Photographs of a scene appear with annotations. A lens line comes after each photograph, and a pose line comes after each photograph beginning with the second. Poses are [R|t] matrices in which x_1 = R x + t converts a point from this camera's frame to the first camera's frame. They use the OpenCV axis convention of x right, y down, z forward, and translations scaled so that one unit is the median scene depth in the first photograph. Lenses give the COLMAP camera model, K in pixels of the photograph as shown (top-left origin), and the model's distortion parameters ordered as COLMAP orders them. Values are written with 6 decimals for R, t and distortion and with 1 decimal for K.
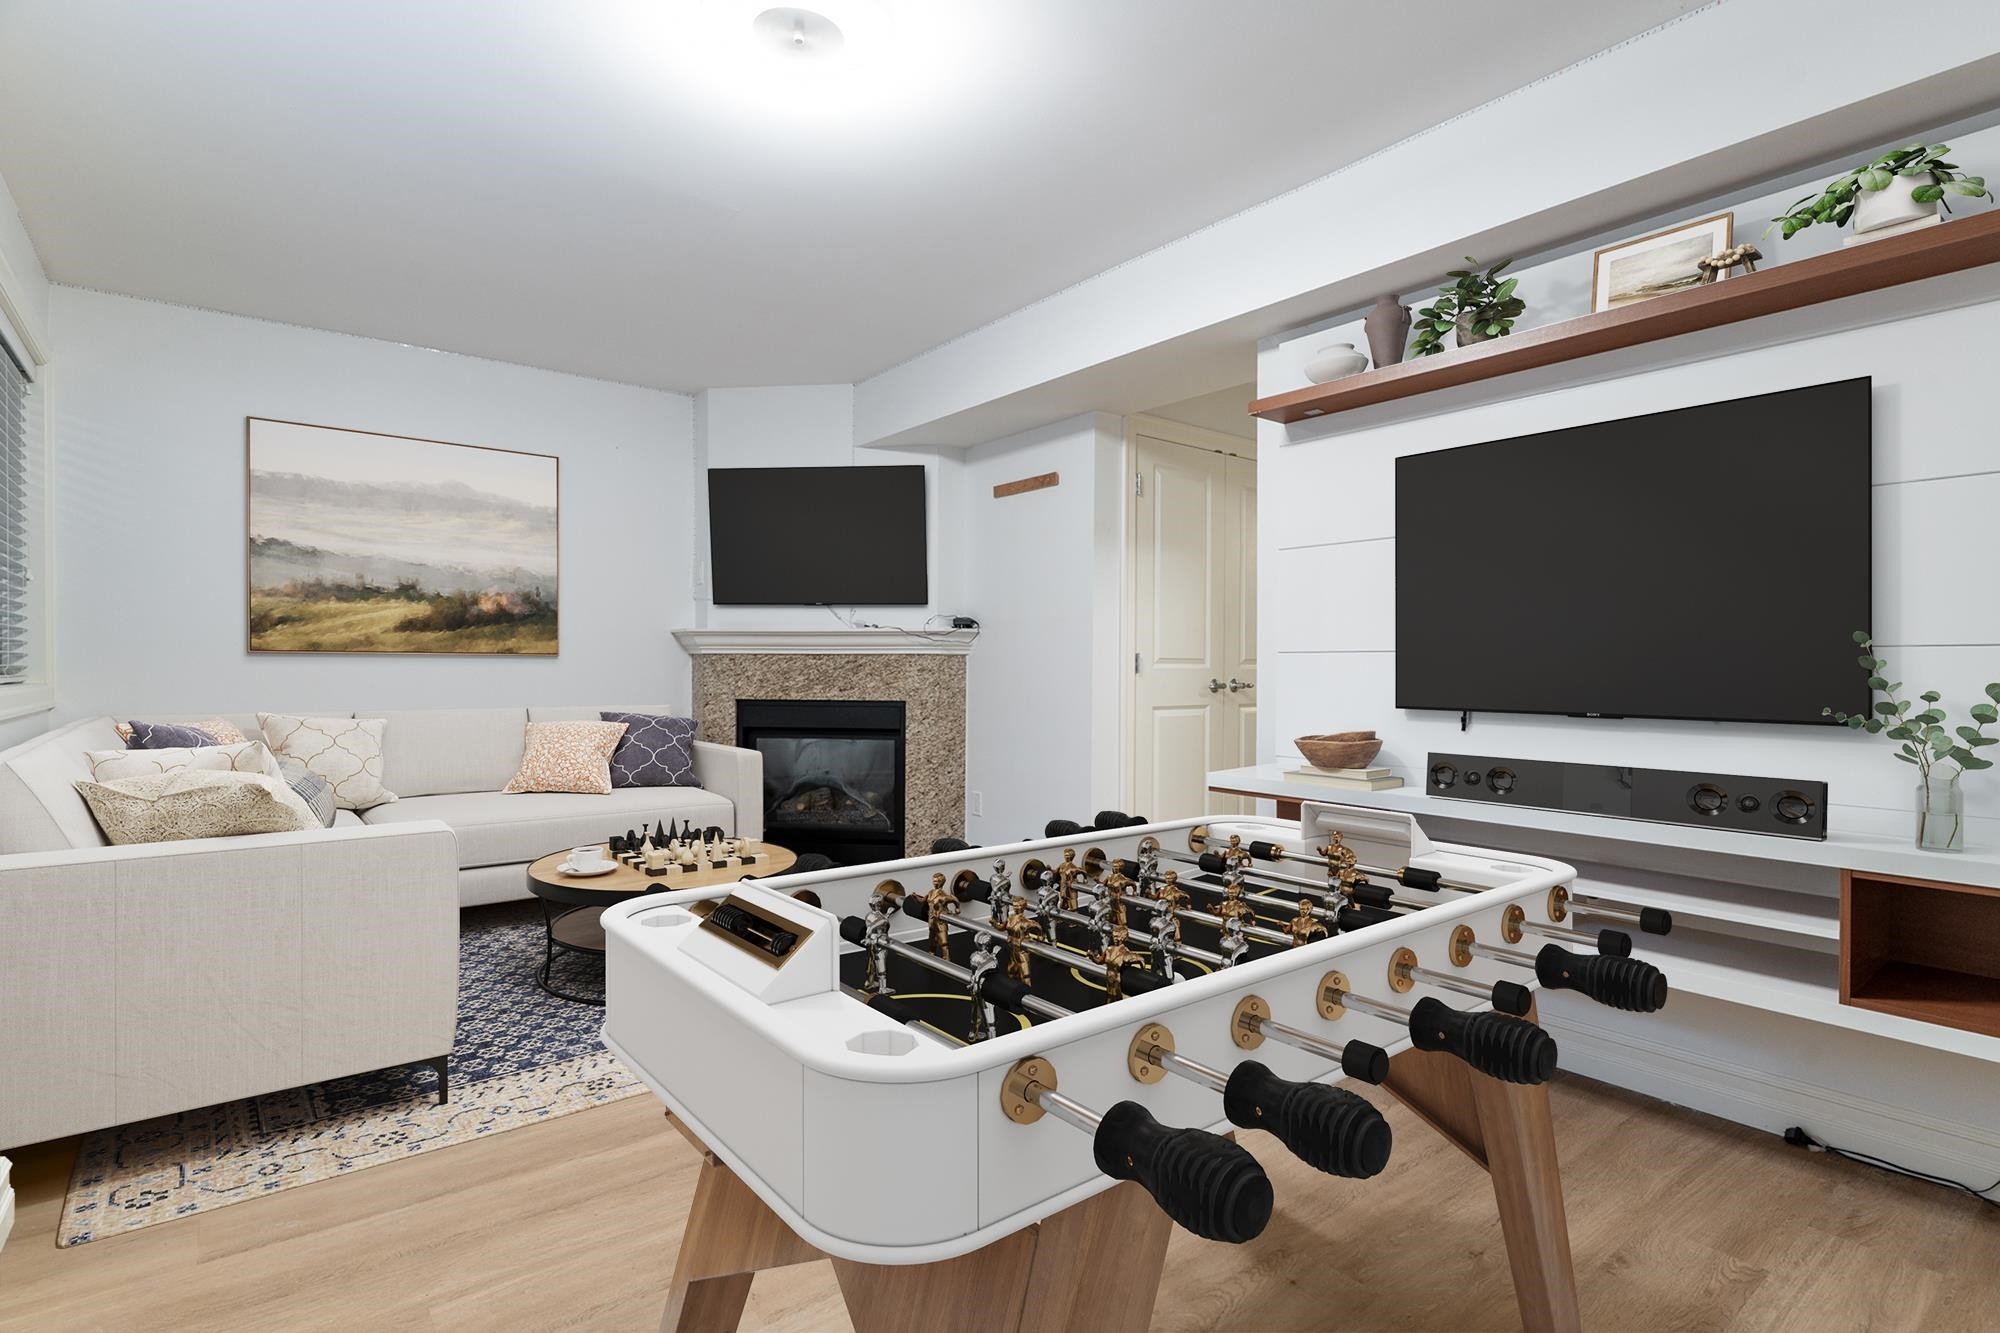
lens RADIAL K [[974.6, 0, 1000.7], [0, 974.6, 665.8], [0, 0, 1]] dist [0.002127, 0.000080]
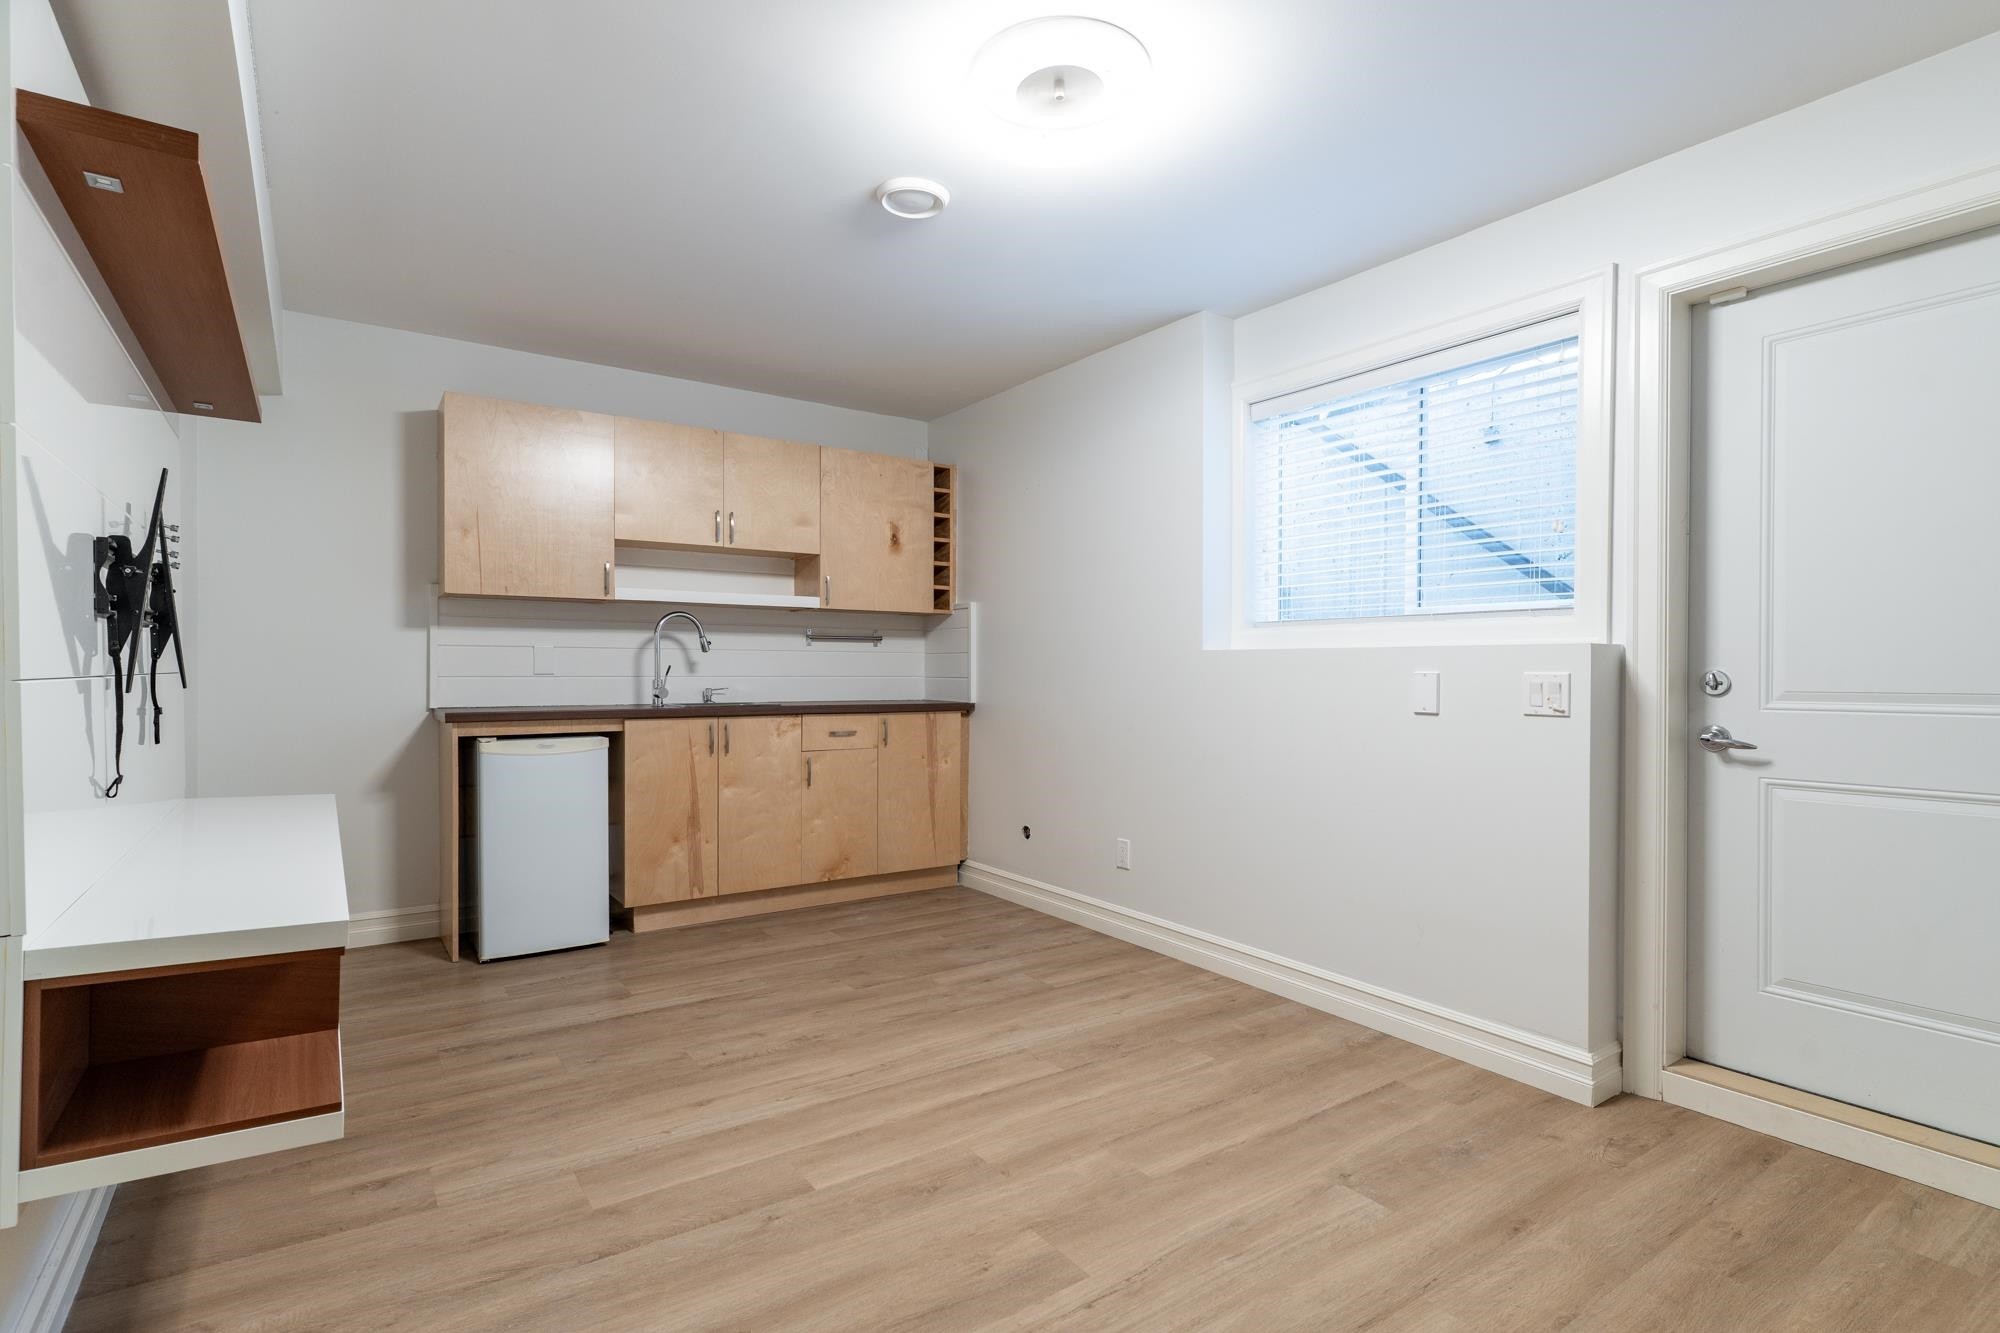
lens RADIAL K [[974.6, 0, 998.6], [0, 974.6, 670.9], [0, 0, 1]] dist [0.002127, 0.000080]
pose [[-0.997623, -0.005993, 0.068652, -0.257111], [-0.005635, 0.999969, 0.005411, -0.043127], [-0.068682, 0.005011, -0.997626, 2.333142]]
